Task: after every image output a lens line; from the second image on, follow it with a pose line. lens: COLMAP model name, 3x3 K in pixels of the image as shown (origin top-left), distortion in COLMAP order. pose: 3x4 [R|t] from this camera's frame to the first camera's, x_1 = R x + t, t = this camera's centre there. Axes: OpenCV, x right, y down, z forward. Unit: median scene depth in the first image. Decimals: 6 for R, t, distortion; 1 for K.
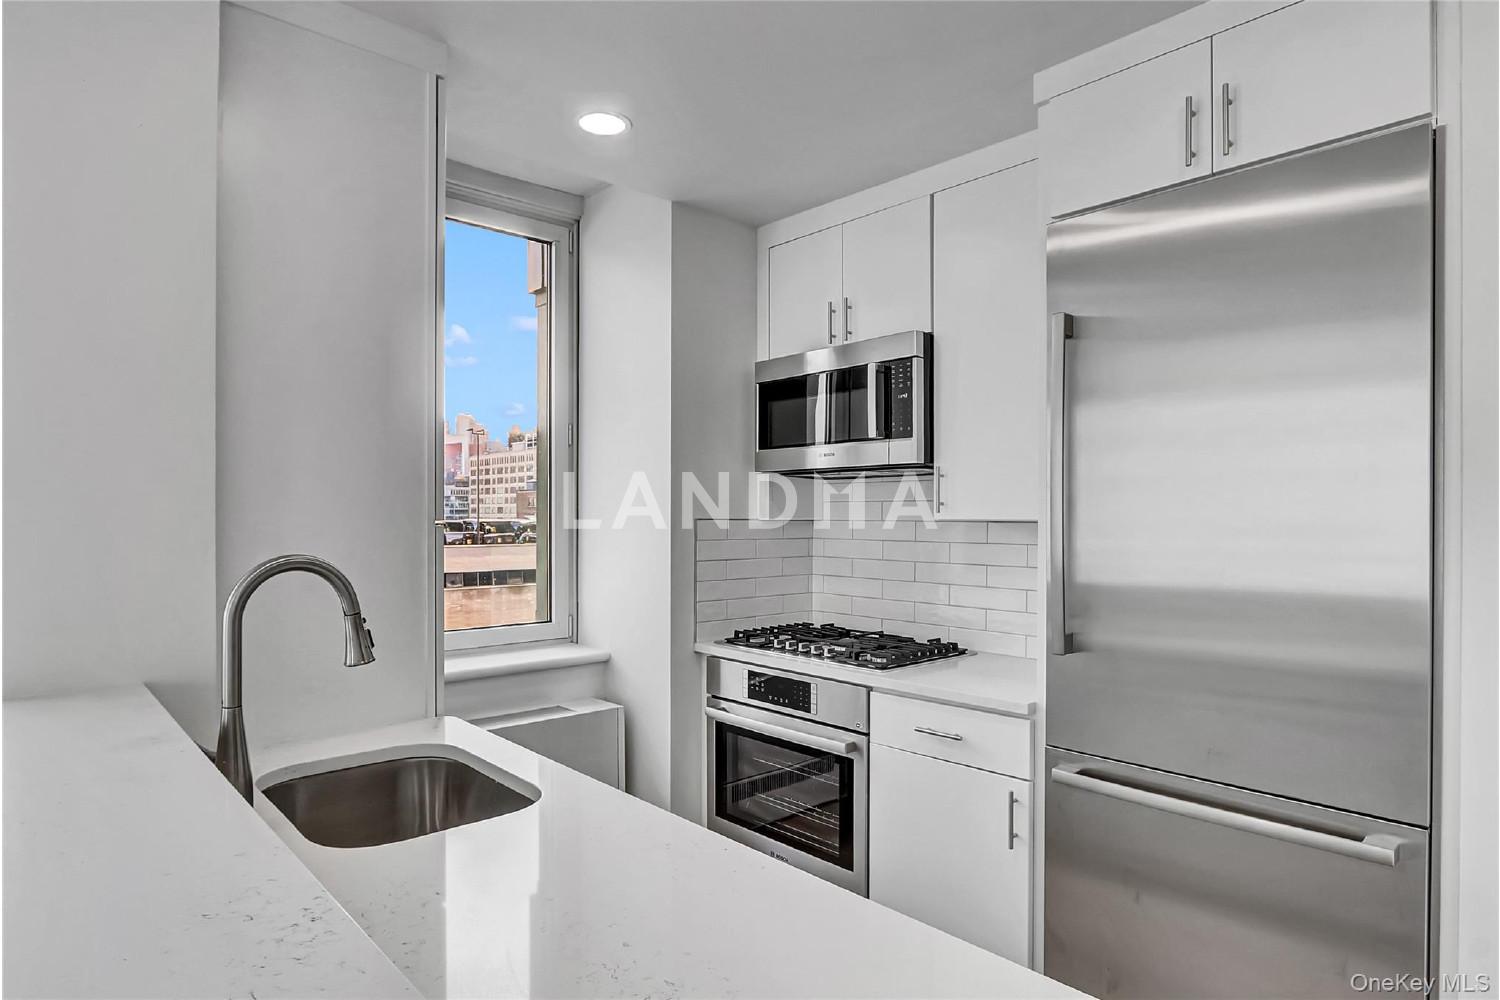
lens RADIAL K [[844.5, 0, 751.7], [0, 844.5, 520.1], [0, 0, 1]] dist [-0.000158, -0.000322]
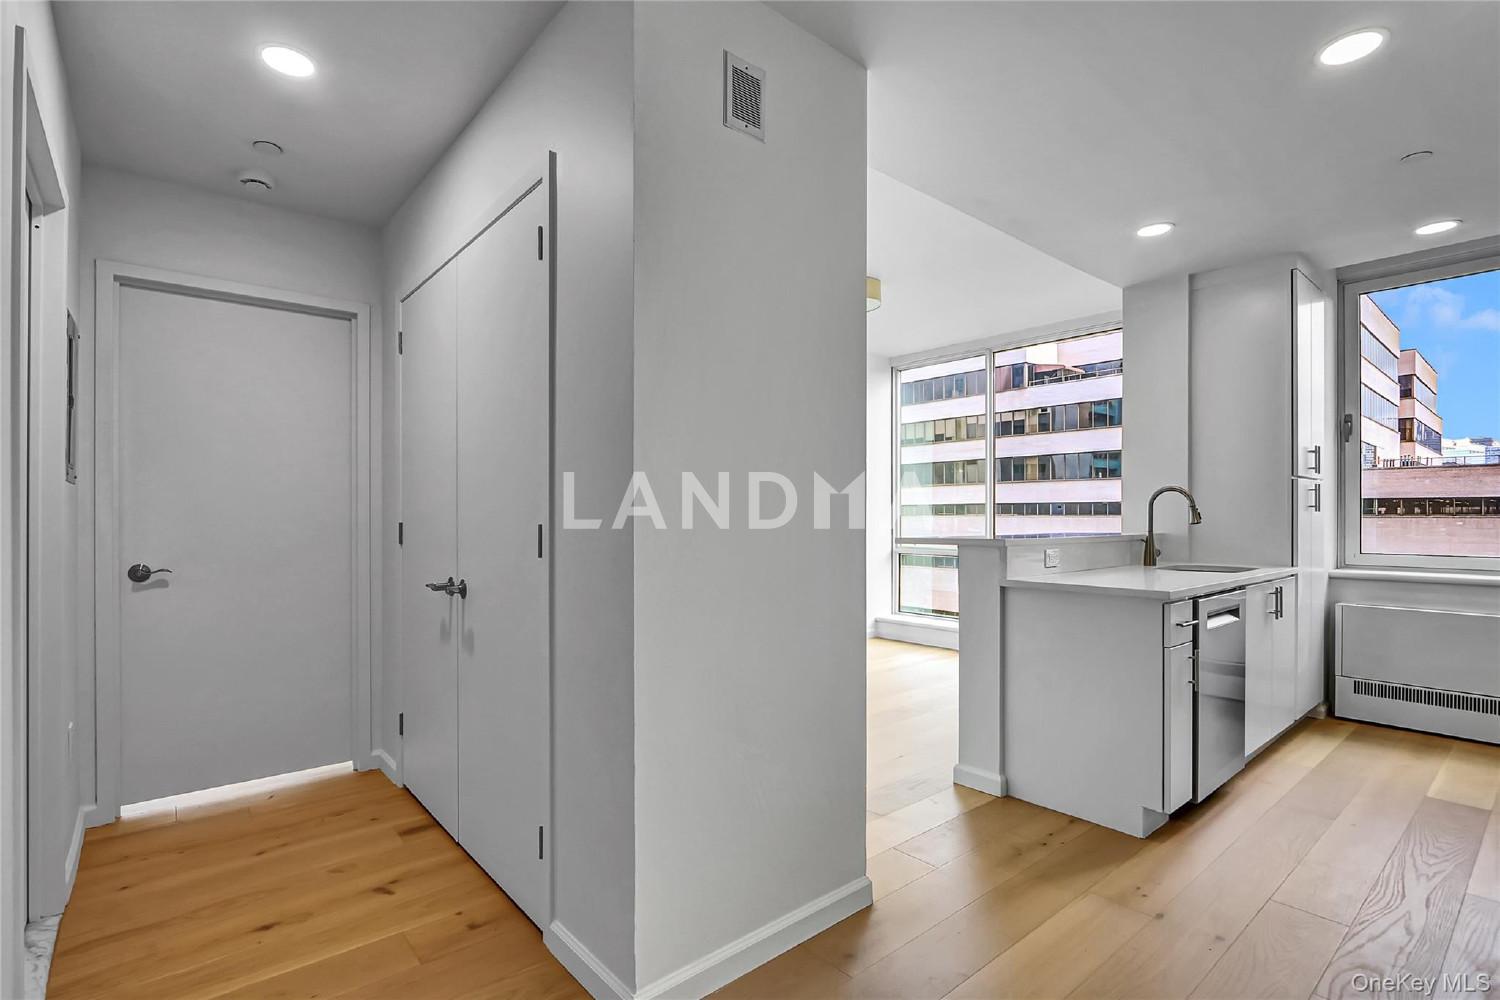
lens RADIAL K [[700.3, 0, 731.6], [0, 700.3, 508.4], [0, 0, 1]] dist [-0.021073, 0.005633]
pose [[-0.053814, -0.009721, -0.998504, 1.108835], [-0.007511, 0.999928, -0.009330, 0.084057], [0.998523, 0.006998, -0.053883, -0.253504]]
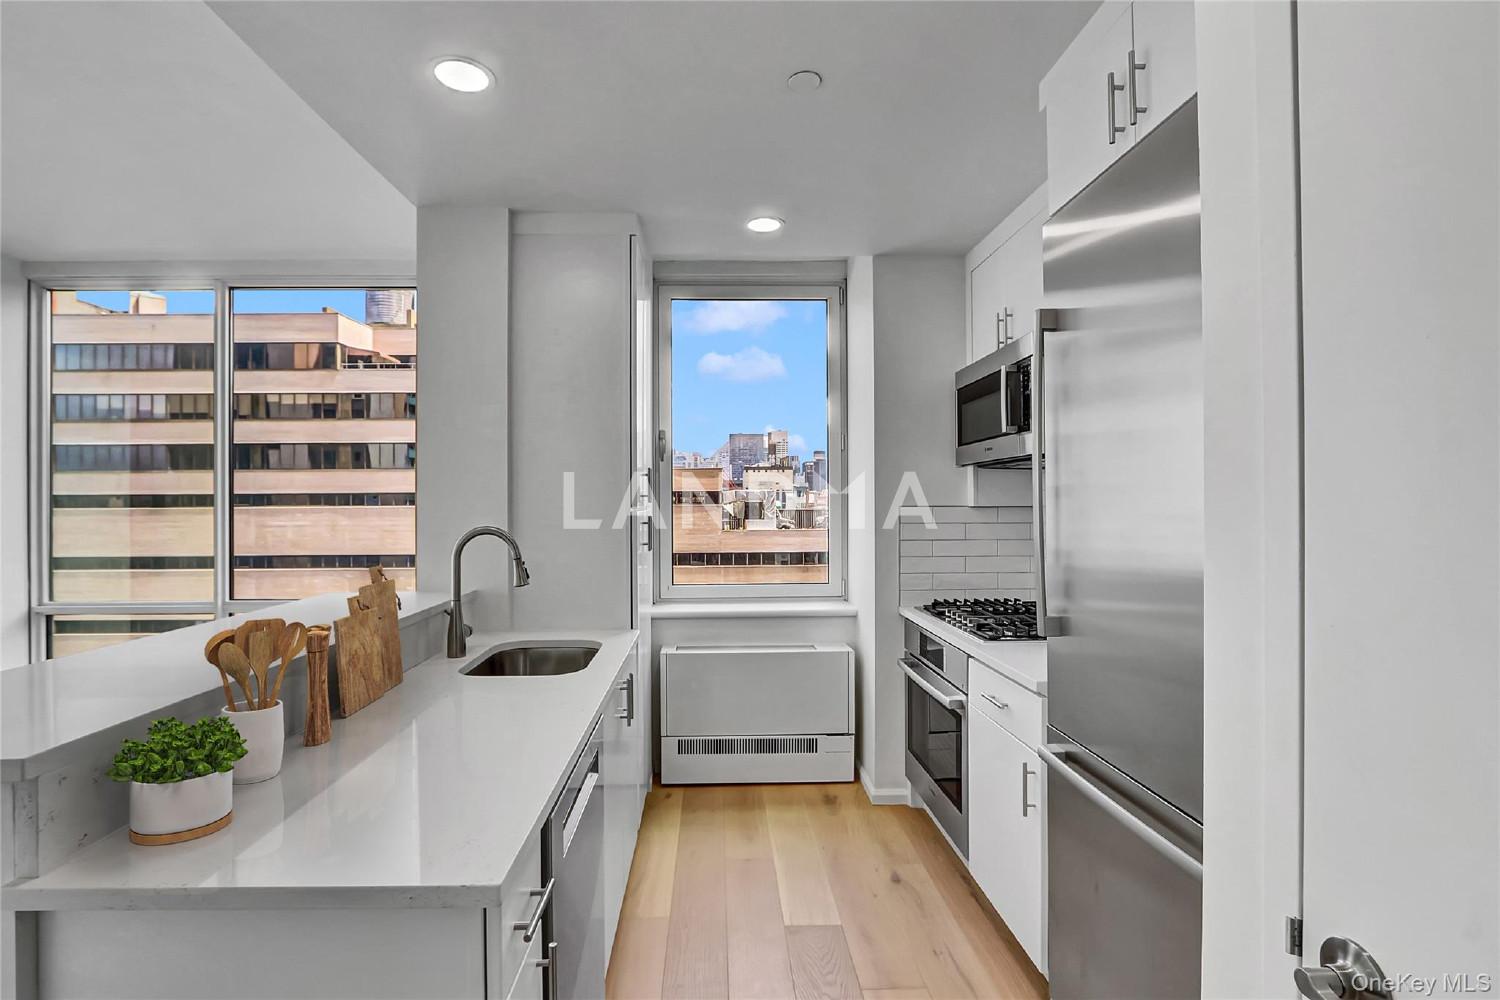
lens RADIAL K [[700.3, 0, 731.6], [0, 700.3, 508.4], [0, 0, 1]] dist [-0.021073, 0.005633]
pose [[0.756649, 0.000070, -0.653822, 0.494133], [0.003092, 0.999988, 0.003685, -0.003375], [0.653814, -0.004809, 0.756640, 0.078741]]
